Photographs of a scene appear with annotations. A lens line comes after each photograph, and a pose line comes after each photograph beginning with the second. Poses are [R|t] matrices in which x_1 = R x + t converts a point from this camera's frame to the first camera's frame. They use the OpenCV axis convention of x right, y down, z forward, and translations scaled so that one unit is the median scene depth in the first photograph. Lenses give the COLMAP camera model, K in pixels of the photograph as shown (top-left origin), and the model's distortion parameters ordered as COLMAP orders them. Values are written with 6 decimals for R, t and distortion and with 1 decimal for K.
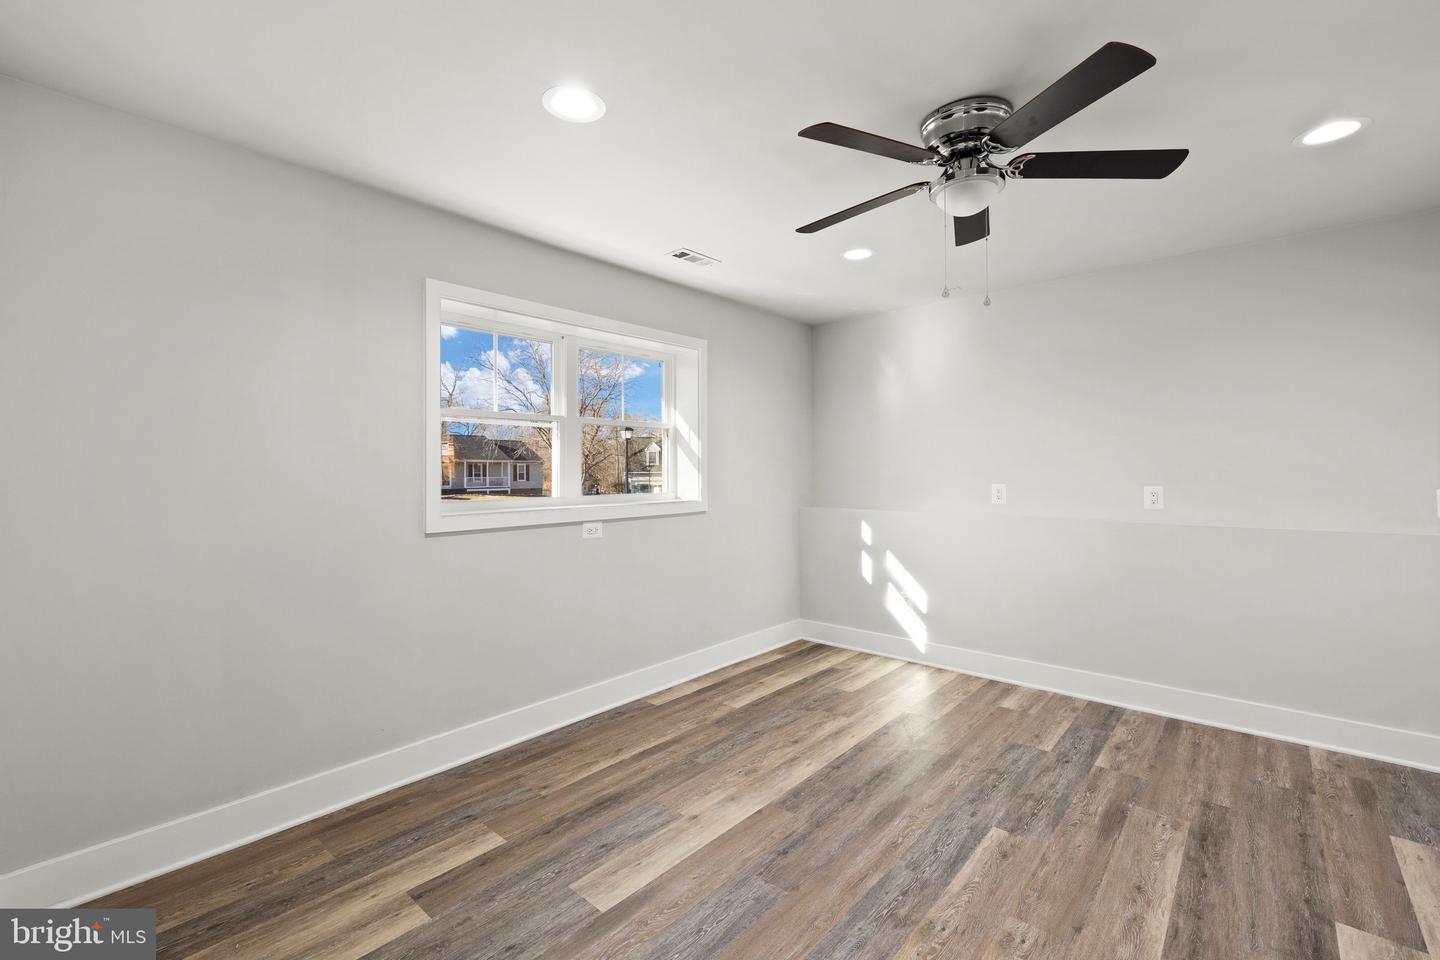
lens RADIAL K [[612.1, 0, 727.6], [0, 612.1, 473.1], [0, 0, 1]] dist [0.000631, 0.000748]
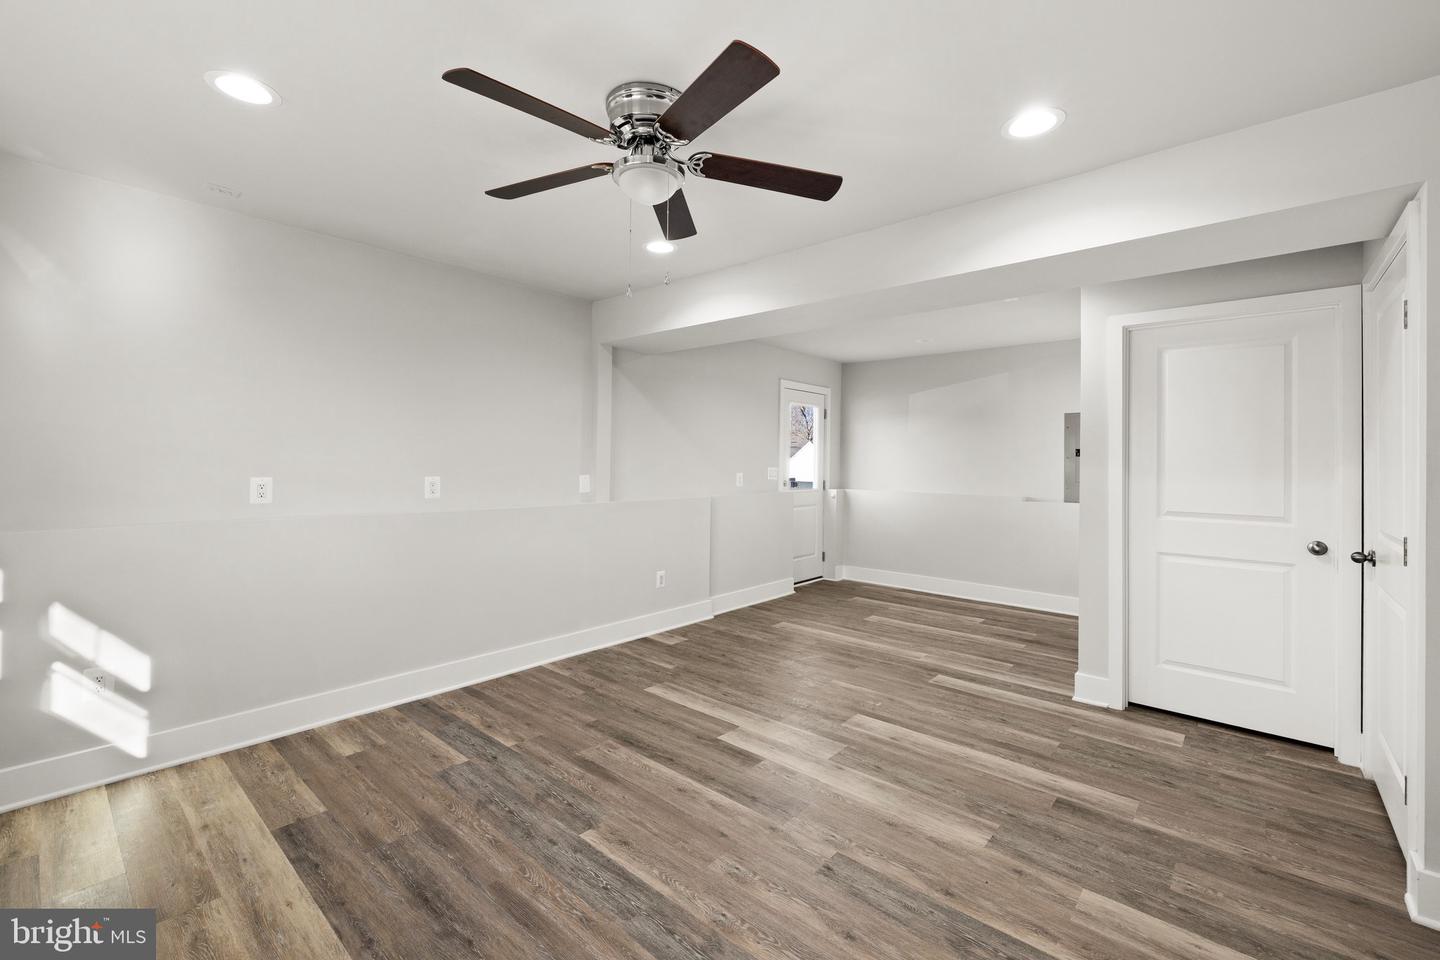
lens RADIAL K [[612.1, 0, 703.1], [0, 612.1, 457.7], [0, 0, 1]] dist [0.000631, 0.000748]
pose [[0.024629, 0.012466, 0.999619, -0.434310], [-0.007397, 0.999897, -0.012288, -0.001366], [-0.999669, -0.007091, 0.024719, 0.652706]]
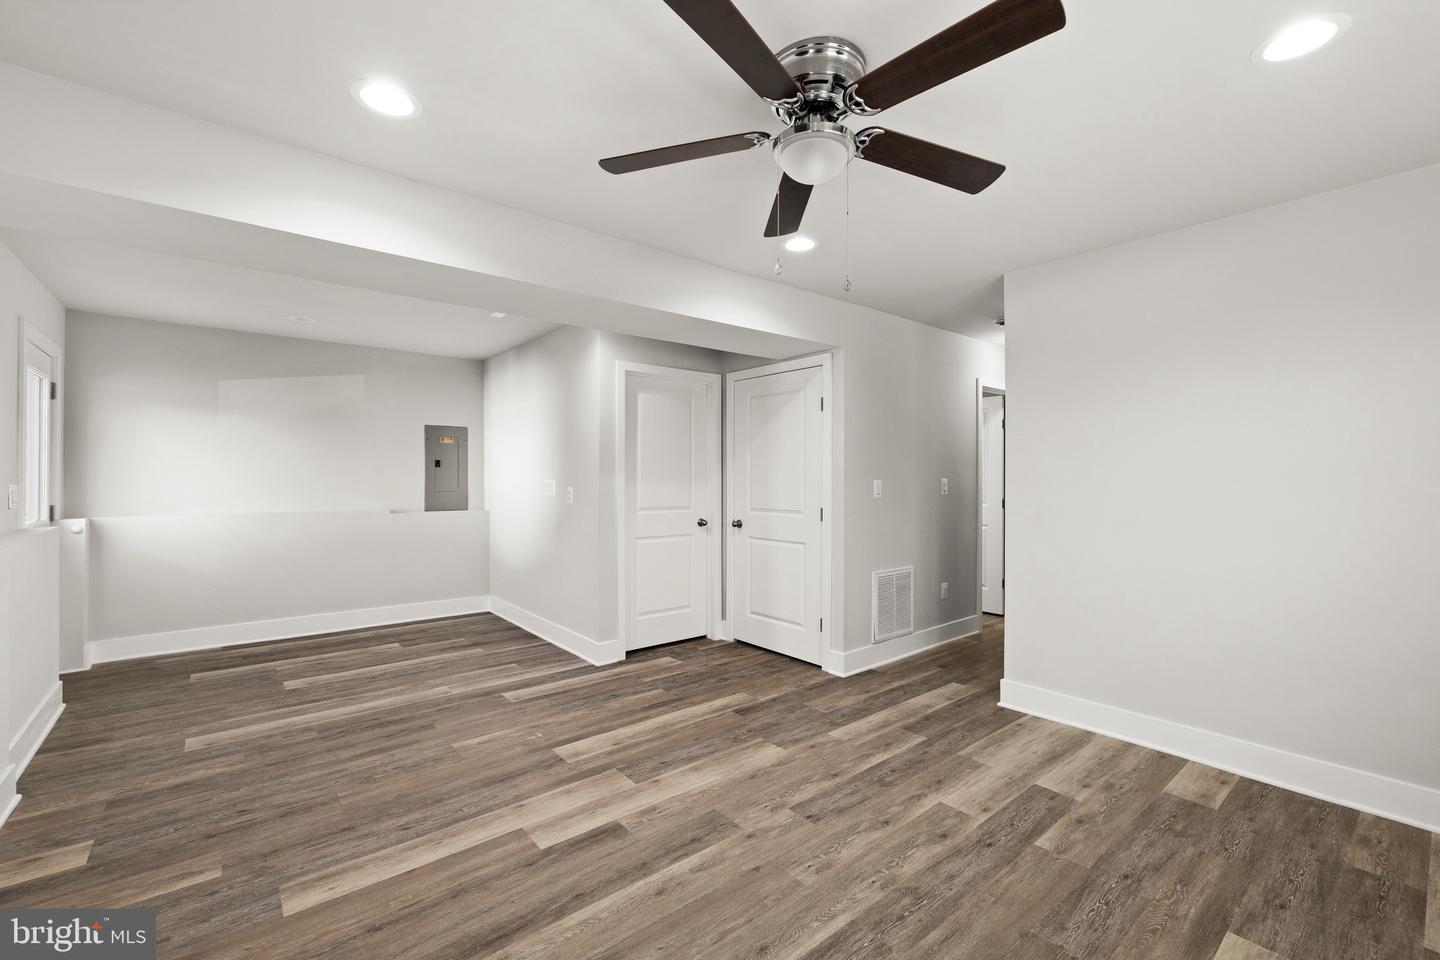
lens RADIAL K [[612.1, 0, 716.7], [0, 612.1, 480.2], [0, 0, 1]] dist [0.000631, 0.000748]
pose [[-0.985665, 0.003395, 0.168680, 0.286195], [0.004925, 0.999950, 0.008655, -0.007616], [-0.168643, 0.009362, -0.985633, 1.390578]]
